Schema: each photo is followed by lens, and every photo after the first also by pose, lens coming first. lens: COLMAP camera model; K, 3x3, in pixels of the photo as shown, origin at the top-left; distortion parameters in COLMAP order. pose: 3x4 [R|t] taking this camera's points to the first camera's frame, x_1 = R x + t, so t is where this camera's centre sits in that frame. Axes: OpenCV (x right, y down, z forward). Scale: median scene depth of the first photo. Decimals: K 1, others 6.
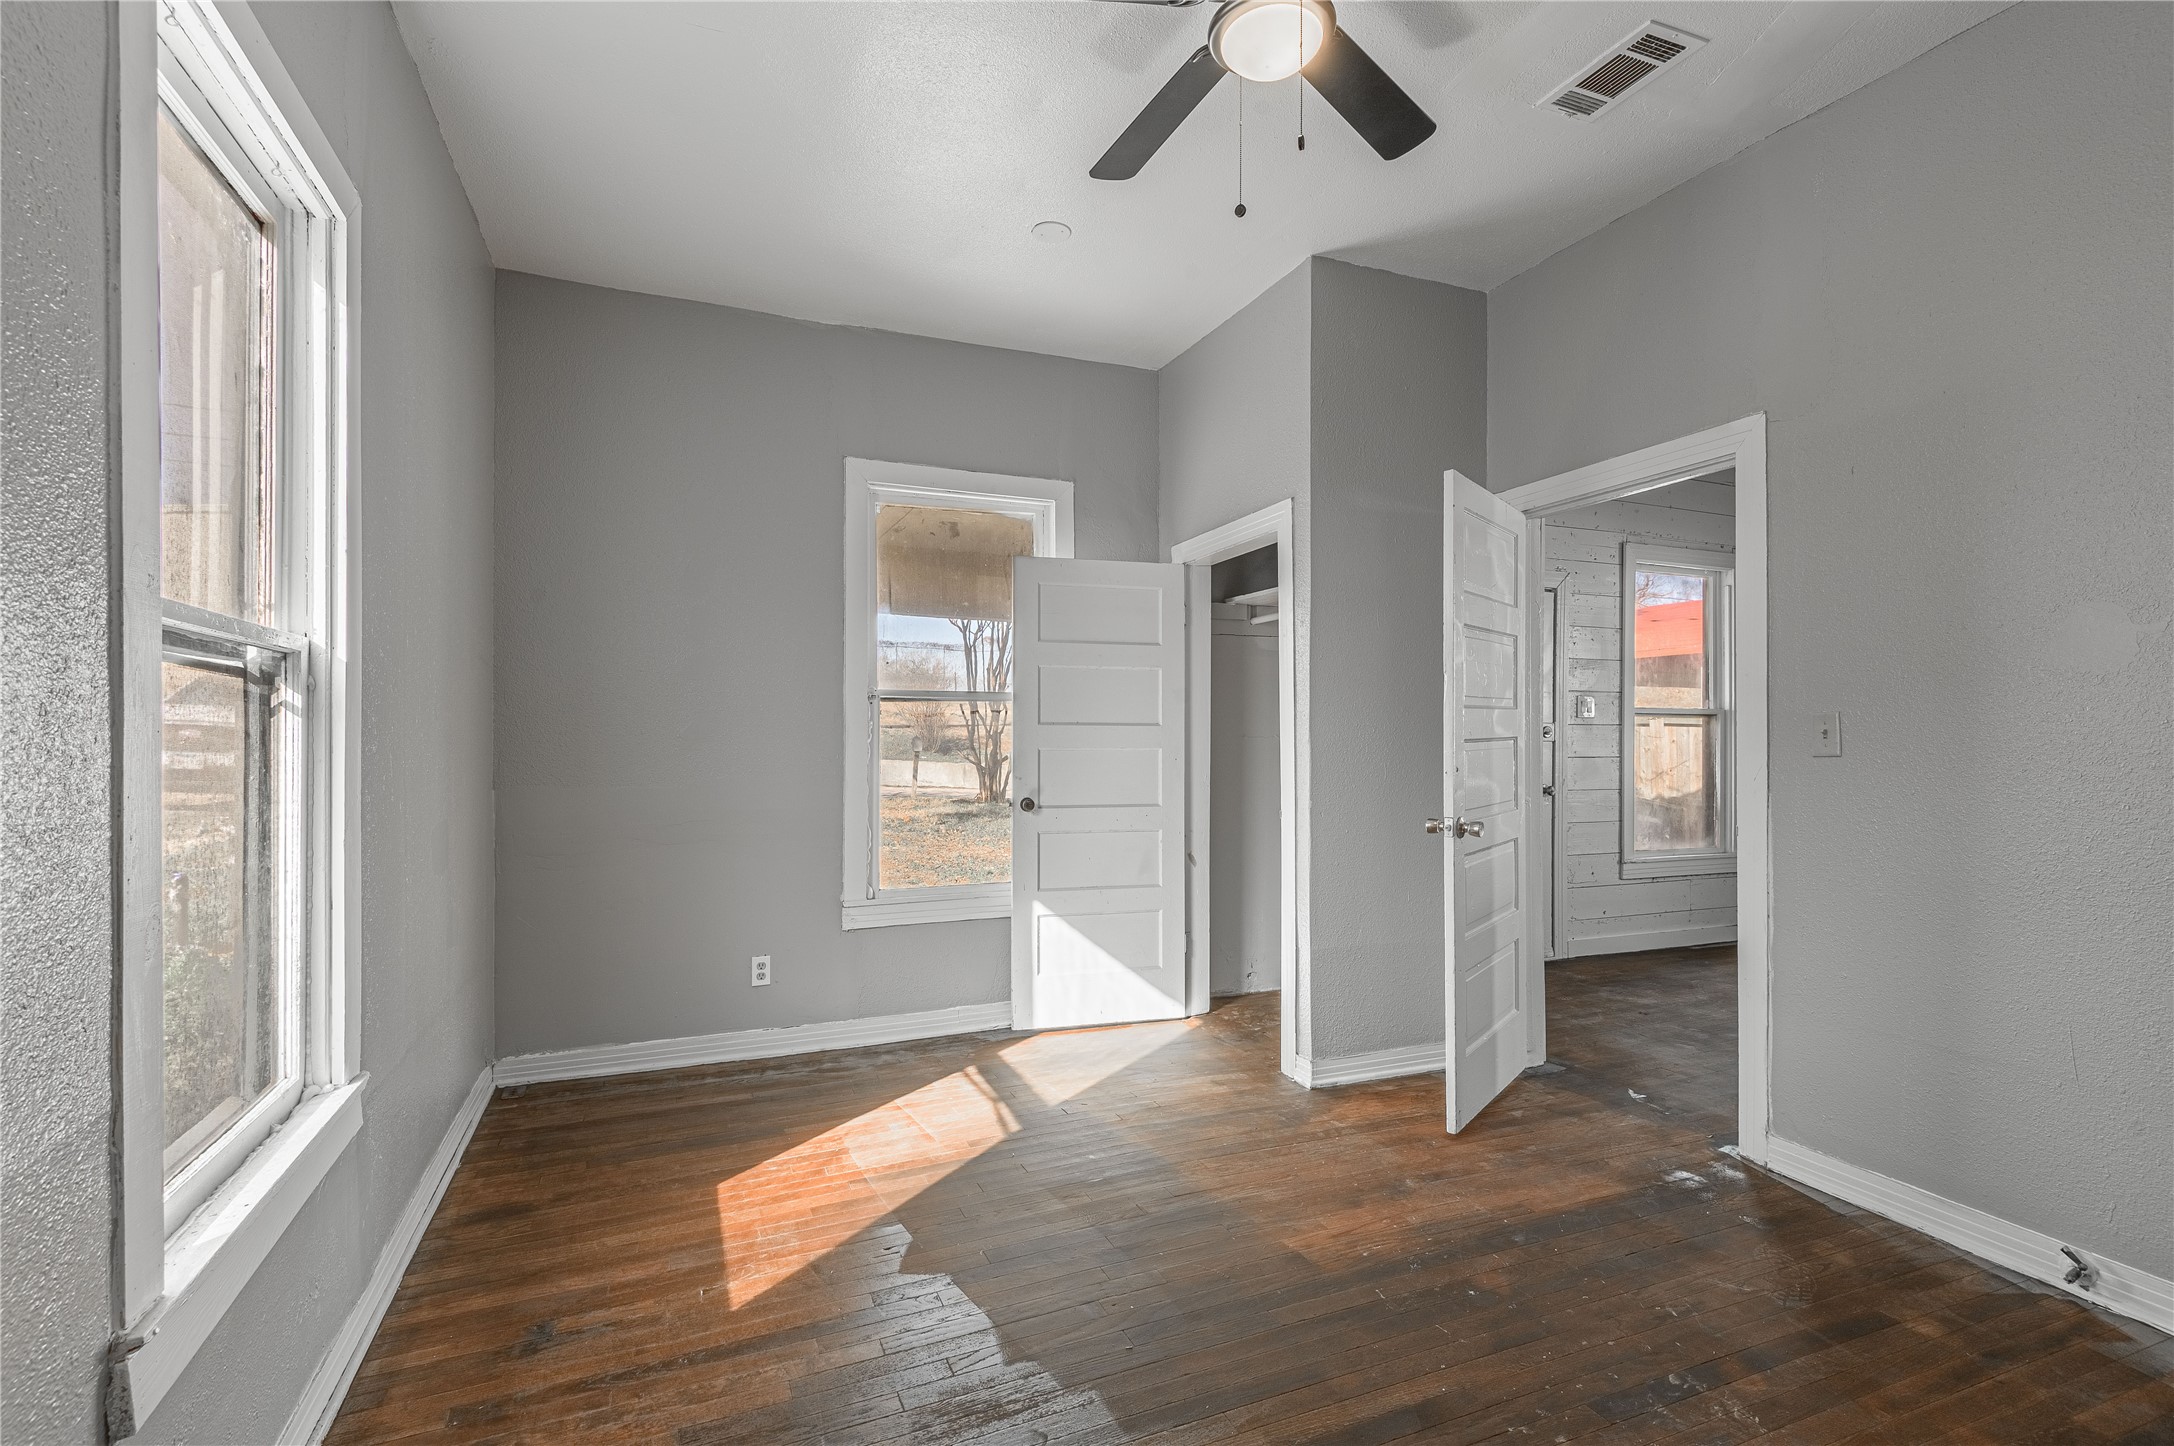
lens RADIAL K [[1014.7, 0, 1087.0], [0, 1014.7, 723.0], [0, 0, 1]] dist [0.039277, -0.000420]
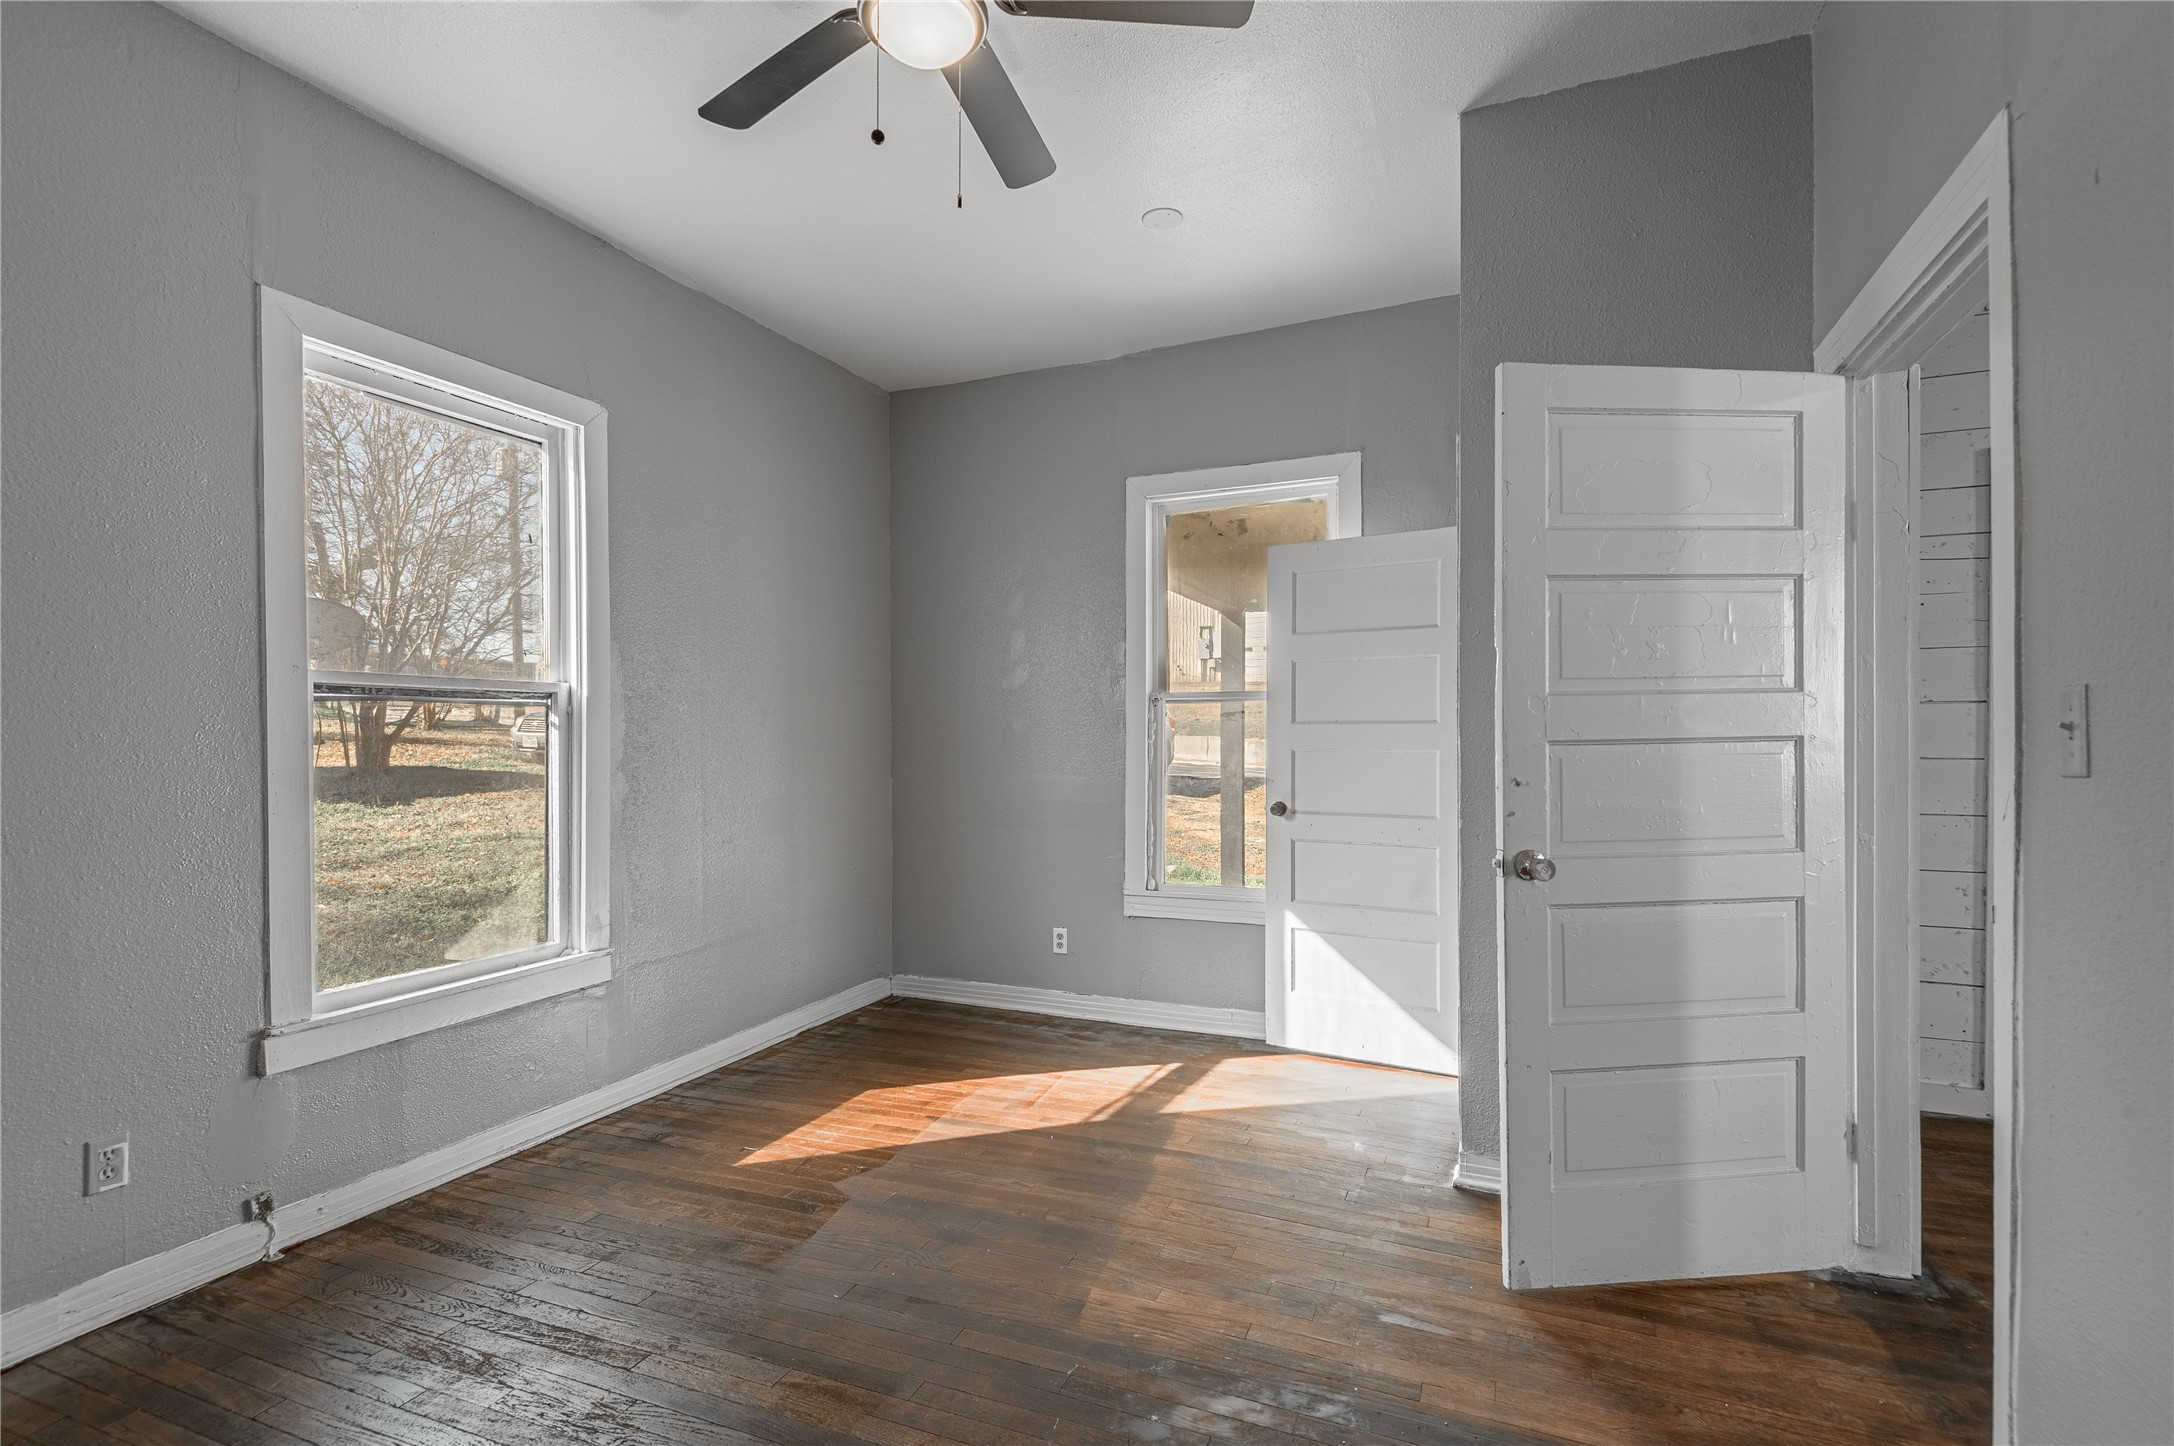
lens RADIAL K [[1024.4, 0, 1087.7], [0, 1024.4, 731.3], [0, 0, 1]] dist [0.052671, -0.000043]
pose [[0.694803, -0.004558, -0.719185, 0.555515], [0.014656, 0.999862, 0.007823, -0.002220], [0.719050, -0.015976, 0.694774, 0.228976]]
